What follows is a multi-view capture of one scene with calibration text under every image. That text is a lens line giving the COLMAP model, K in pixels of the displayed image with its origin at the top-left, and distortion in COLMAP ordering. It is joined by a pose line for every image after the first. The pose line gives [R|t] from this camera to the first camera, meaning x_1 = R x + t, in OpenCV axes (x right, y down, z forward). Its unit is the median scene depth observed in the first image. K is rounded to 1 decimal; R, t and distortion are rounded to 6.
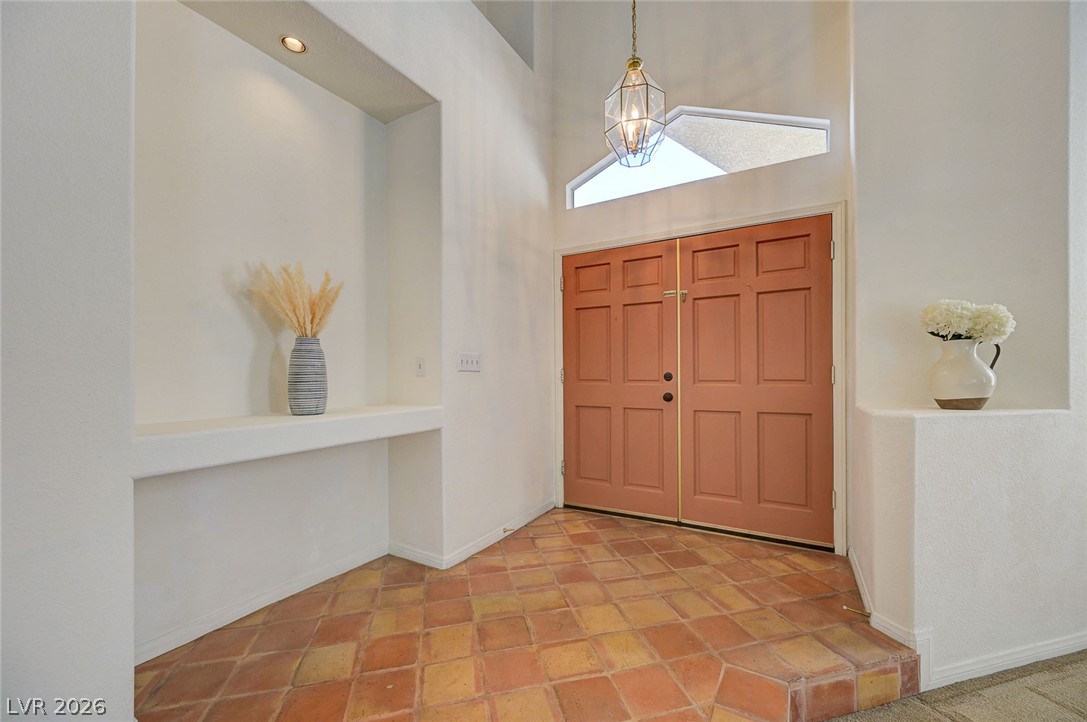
lens RADIAL K [[431.6, 0, 549.9], [0, 431.6, 370.8], [0, 0, 1]] dist [0.000611, -0.000156]
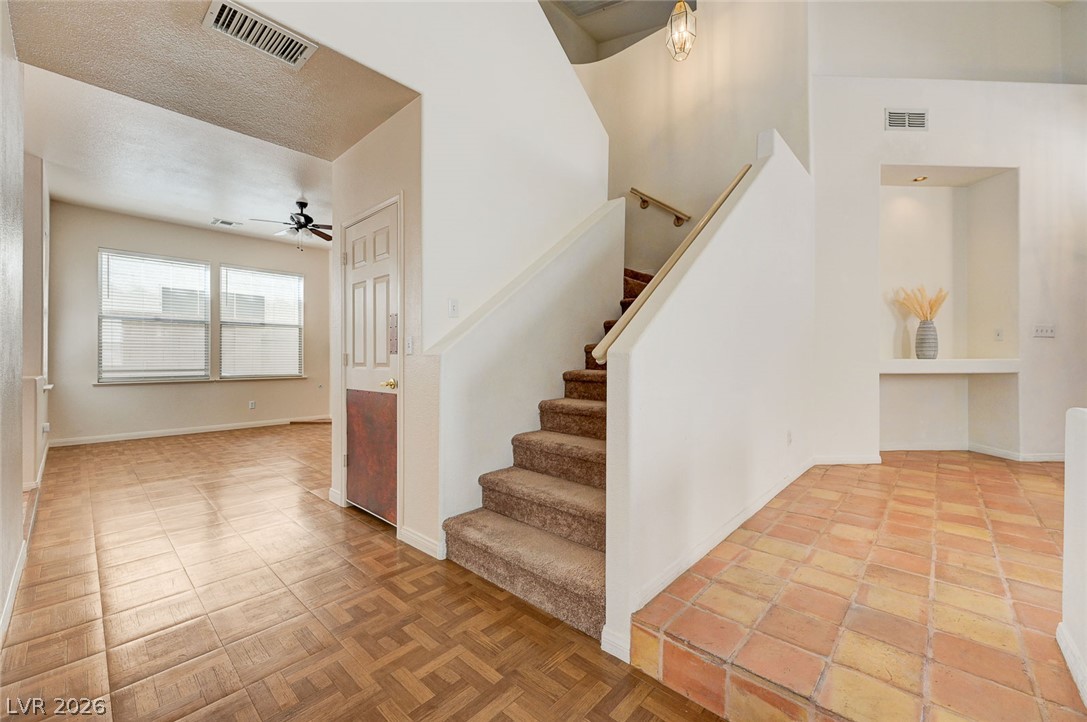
lens RADIAL K [[432.8, 0, 539.8], [0, 432.8, 353.8], [0, 0, 1]] dist [-0.002007, -0.000388]
pose [[0.536143, 0.003142, -0.844121, 0.147249], [-0.002895, 0.999994, 0.001884, 0.065226], [0.844122, 0.001434, 0.536149, -1.354238]]
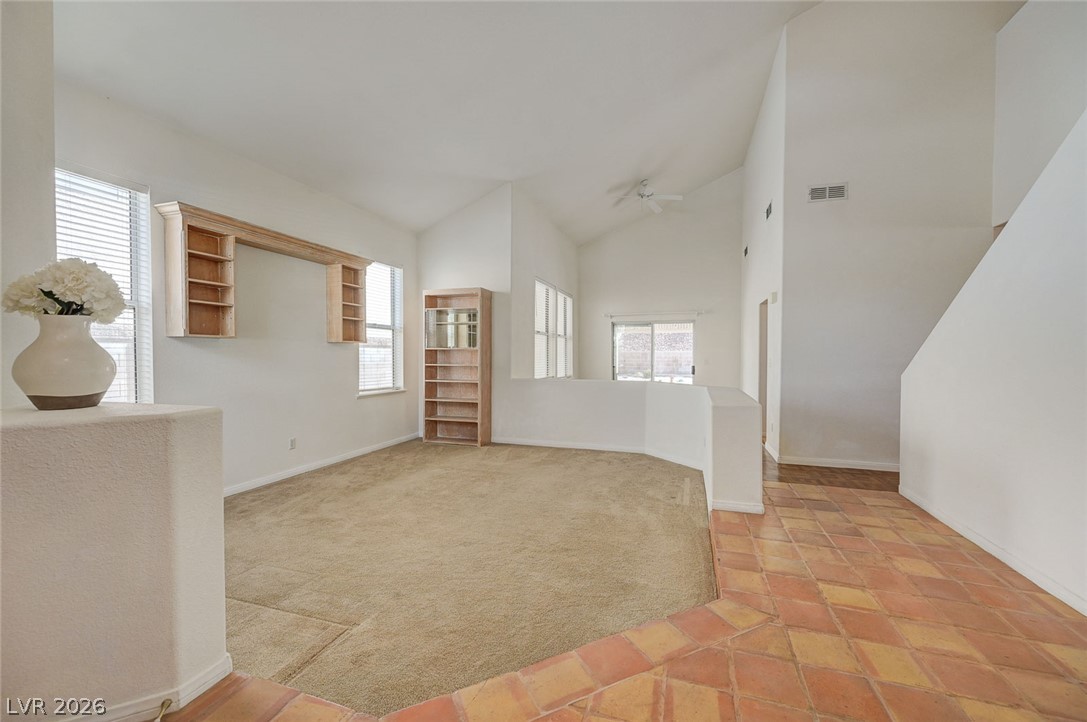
lens RADIAL K [[427.9, 0, 549.0], [0, 427.9, 359.2], [0, 0, 1]] dist [0.000077, 0.000042]
pose [[-0.839791, -0.001304, 0.542909, -0.123140], [0.000182, 0.999996, 0.002683, 0.003878], [-0.542910, 0.002352, -0.839787, 0.974326]]
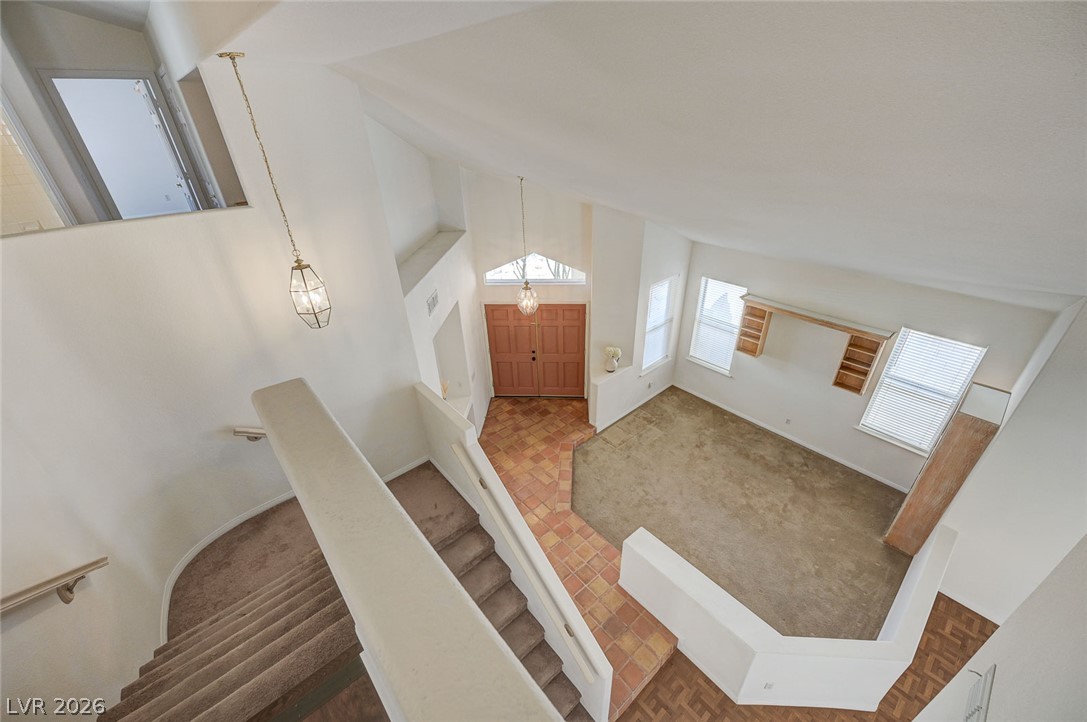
lens RADIAL K [[429.8, 0, 546.8], [0, 429.8, 363.8], [0, 0, 1]] dist [-0.000555, 0.000039]
pose [[0.897104, -0.242978, 0.369008, -0.841853], [0.022972, 0.859721, 0.510247, -1.649447], [-0.441223, -0.449267, 0.776841, -1.470964]]
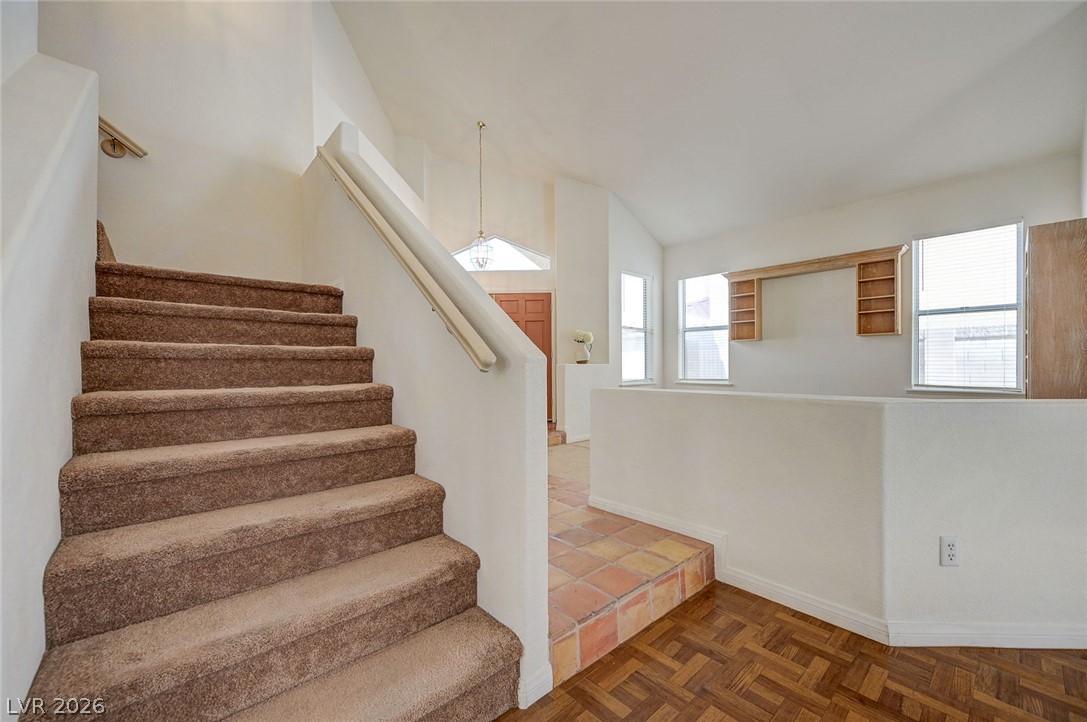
lens RADIAL K [[431.6, 0, 549.9], [0, 431.6, 370.8], [0, 0, 1]] dist [0.000611, -0.000156]
pose [[0.886390, -0.007472, 0.462879, -0.612195], [0.001081, 0.999900, 0.014071, 0.075912], [-0.462938, -0.011972, 0.886310, -1.422731]]
